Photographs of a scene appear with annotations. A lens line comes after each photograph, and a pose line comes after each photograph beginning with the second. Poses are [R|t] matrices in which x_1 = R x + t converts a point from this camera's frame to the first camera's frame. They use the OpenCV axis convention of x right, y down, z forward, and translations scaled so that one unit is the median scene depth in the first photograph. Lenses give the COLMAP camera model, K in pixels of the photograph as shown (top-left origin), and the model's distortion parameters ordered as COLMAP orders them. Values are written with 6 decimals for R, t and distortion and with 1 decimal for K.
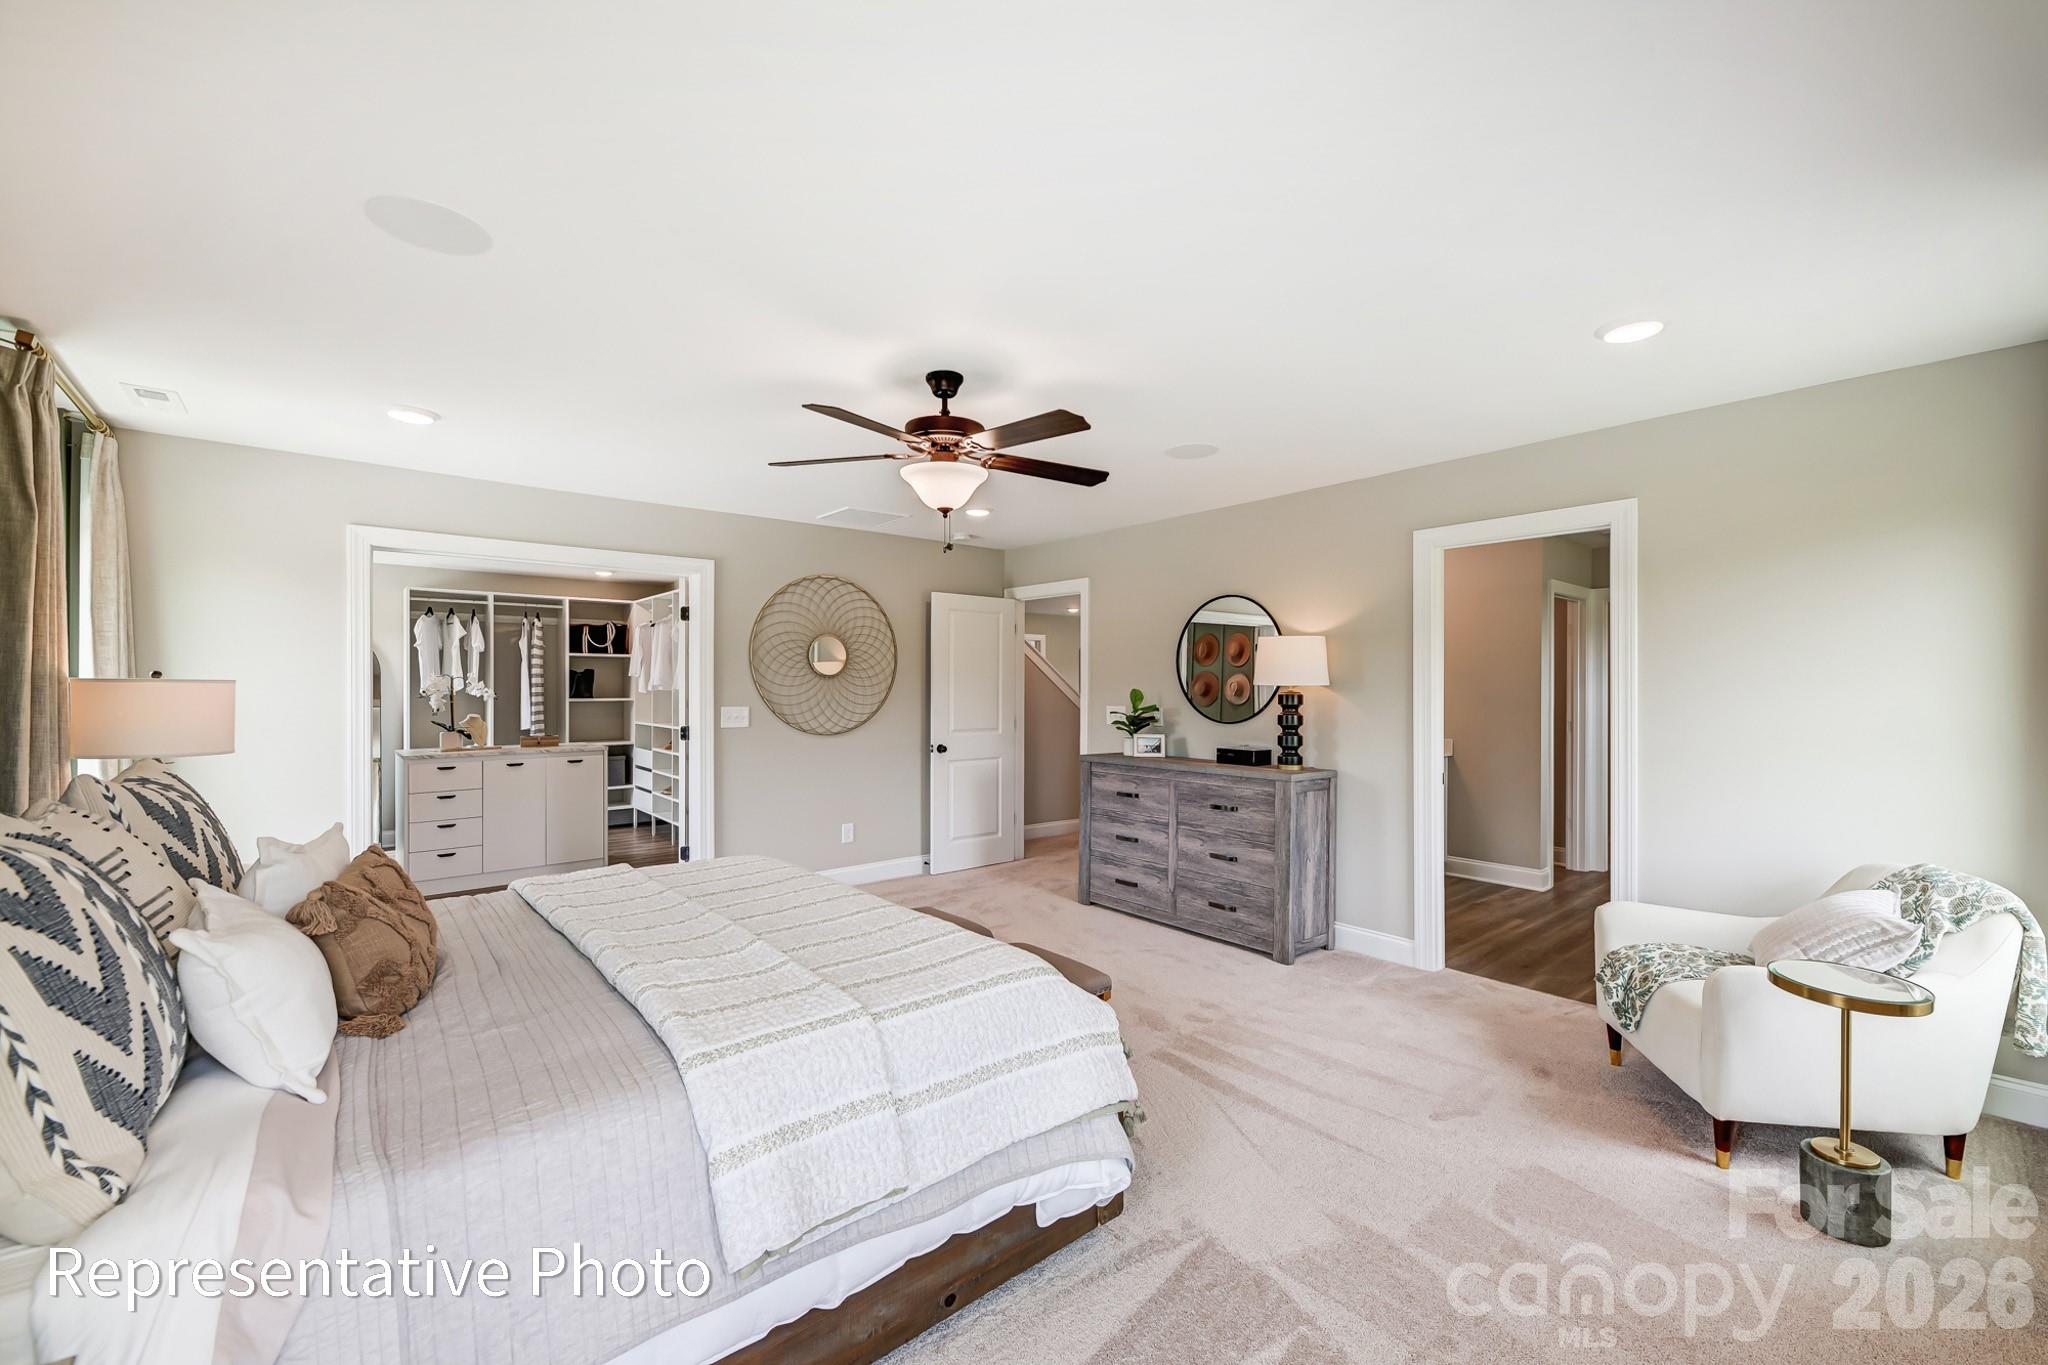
lens RADIAL K [[819.8, 0, 1022.8], [0, 819.8, 689.3], [0, 0, 1]] dist [0.018365, -0.010914]
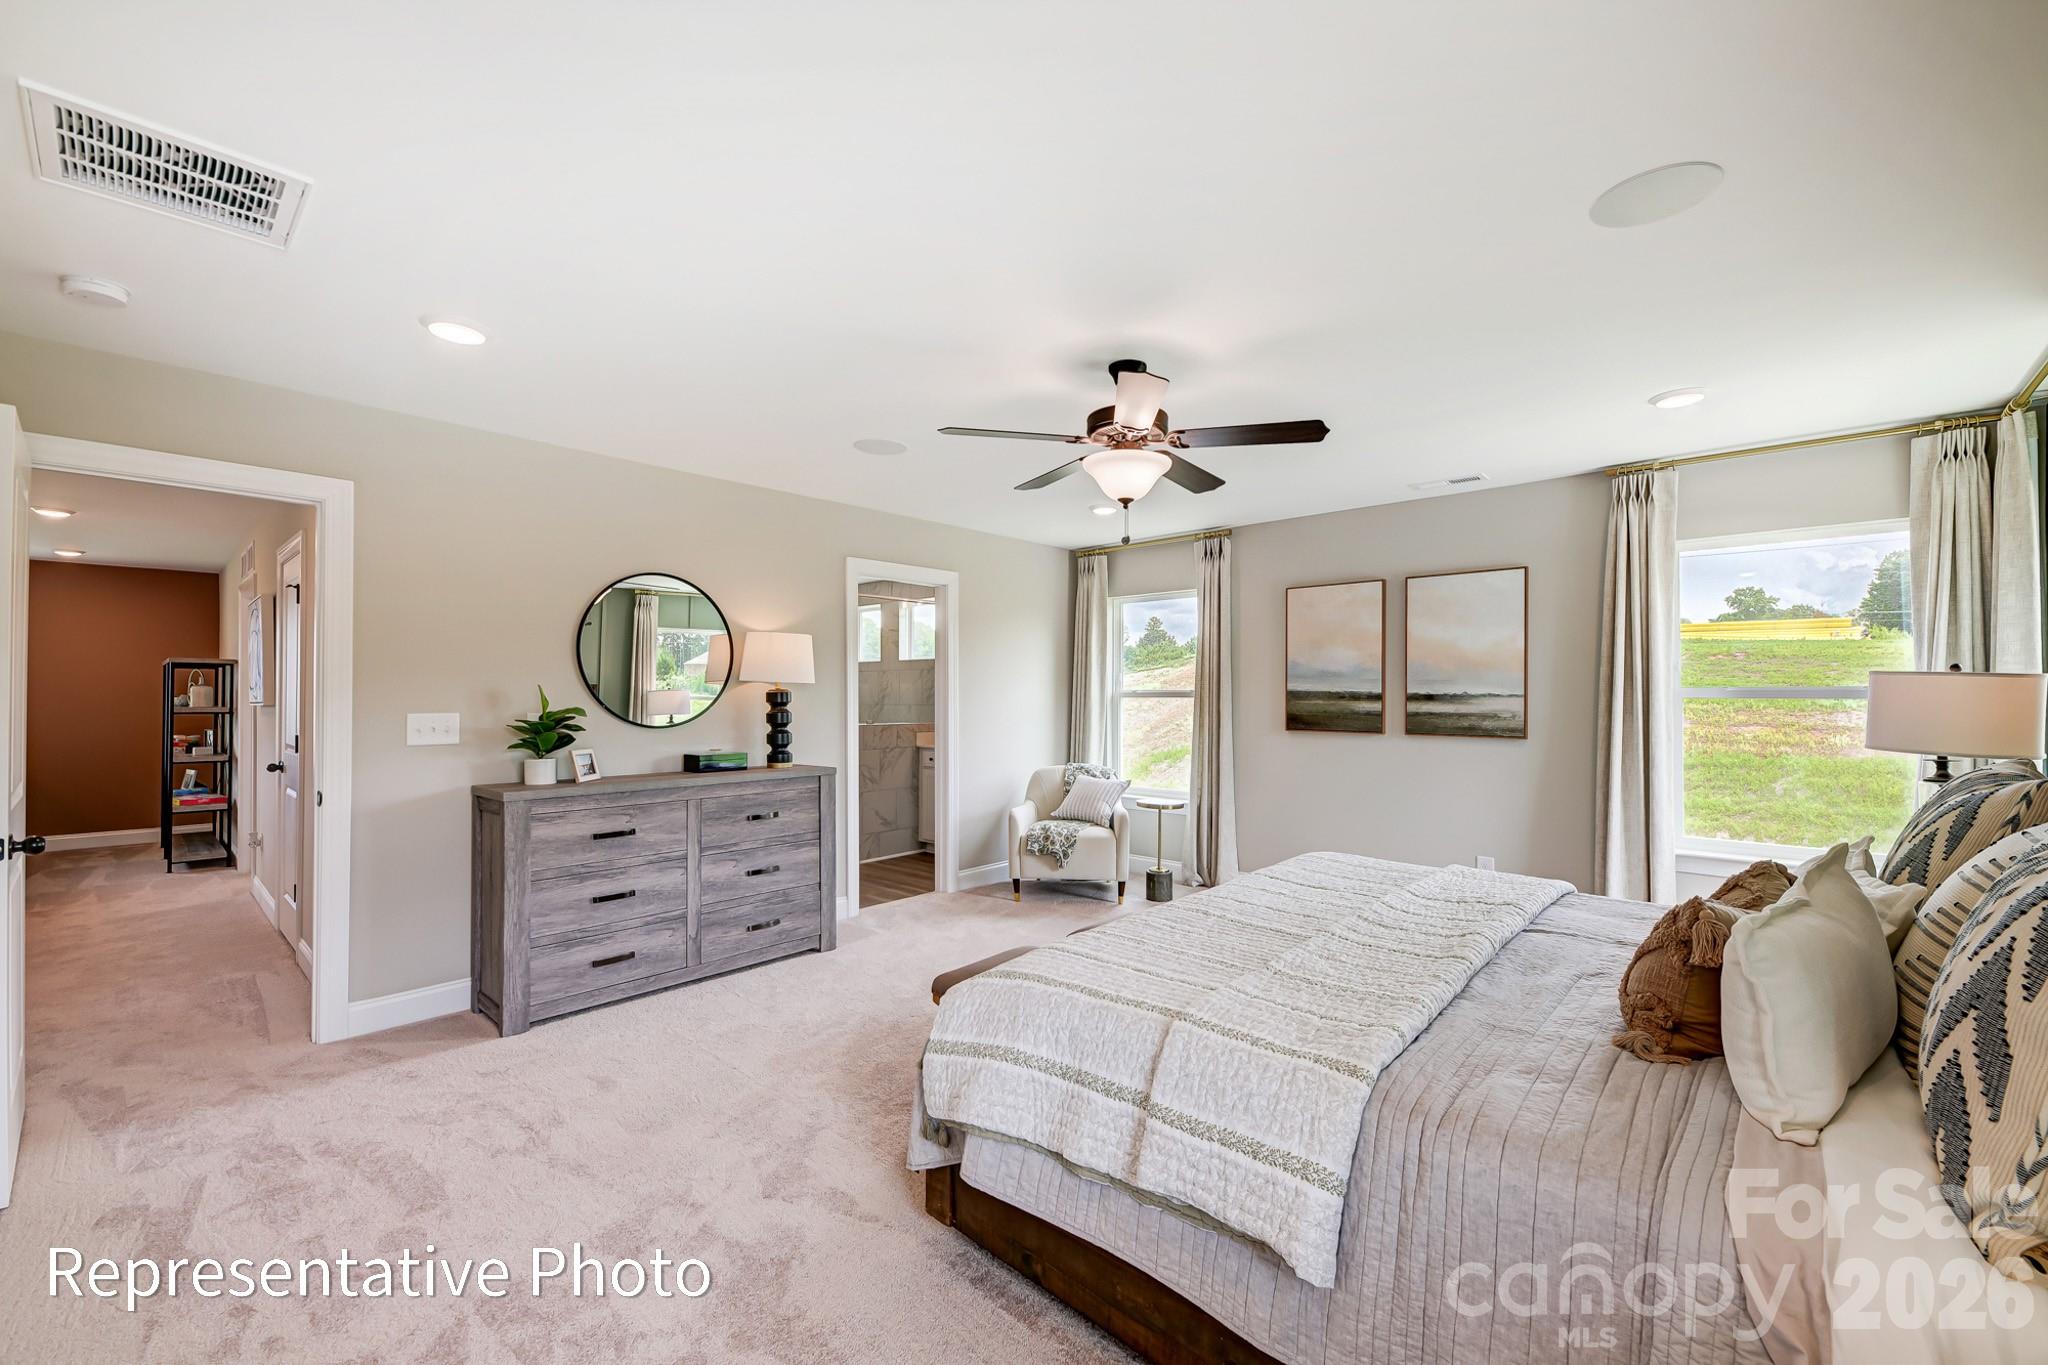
lens RADIAL K [[819.8, 0, 1022.8], [0, 819.8, 689.3], [0, 0, 1]] dist [0.018365, -0.010914]
pose [[-0.127904, 0.001777, 0.991785, -0.678011], [-0.004590, 0.999987, -0.002383, 0.004363], [-0.991776, -0.004857, -0.127894, 0.810912]]
